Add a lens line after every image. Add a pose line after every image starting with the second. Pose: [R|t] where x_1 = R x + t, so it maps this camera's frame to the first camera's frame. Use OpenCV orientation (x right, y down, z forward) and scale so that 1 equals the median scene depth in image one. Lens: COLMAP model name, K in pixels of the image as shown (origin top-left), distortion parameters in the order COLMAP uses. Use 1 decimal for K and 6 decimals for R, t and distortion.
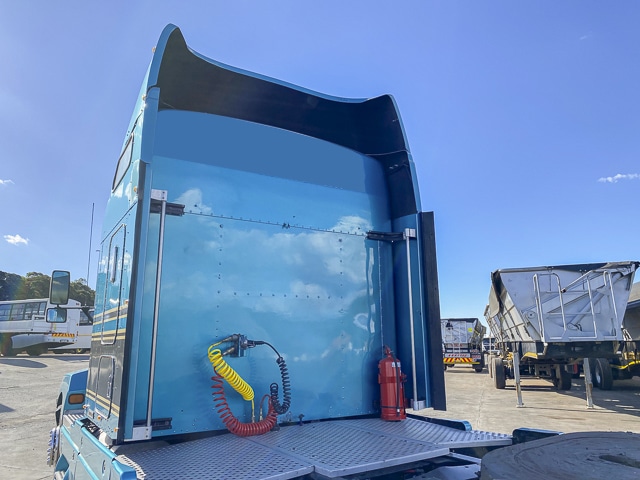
lens RADIAL K [[496.2, 0, 319.1], [0, 496.2, 219.2], [0, 0, 1]] dist [0.004744, -0.001844]
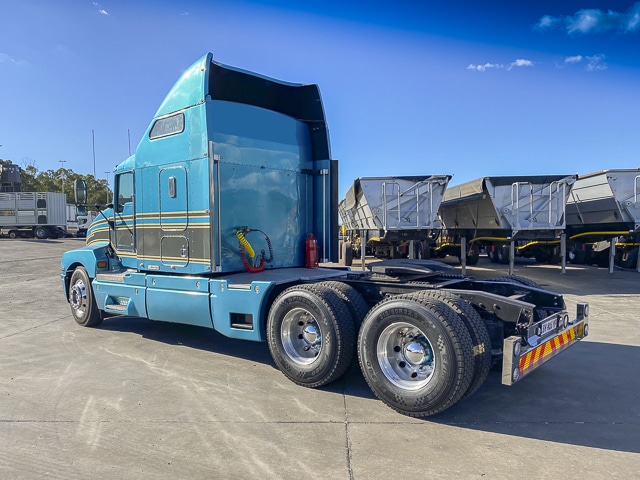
lens RADIAL K [[523.9, 0, 320.0], [0, 523.9, 240.0], [0, 0, 1]] dist [0.003363, -0.001846]
pose [[0.956722, -0.004522, 0.290969, -0.171087], [-0.071115, 0.965929, 0.248844, -0.089633], [-0.282180, -0.258767, 0.923804, -0.360826]]
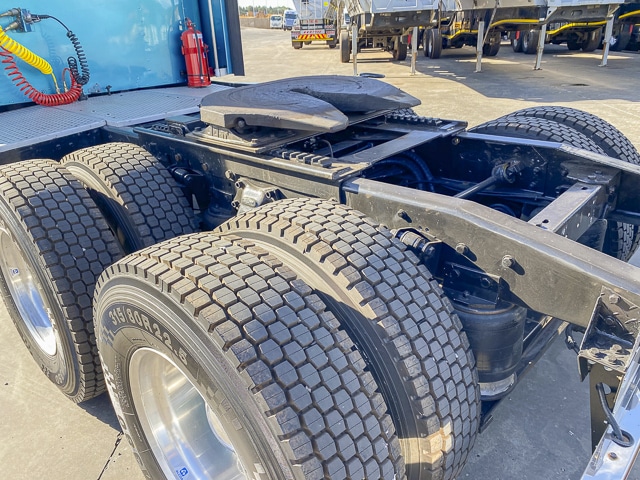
lens RADIAL K [[493.0, 0, 320.0], [0, 493.0, 240.0], [0, 0, 1]] dist [0.009790, -0.000430]
pose [[0.965477, -0.131755, 0.224711, 0.046406], [-0.033688, 0.792252, 0.609264, -0.007289], [-0.258302, -0.595800, 0.760462, -0.058847]]
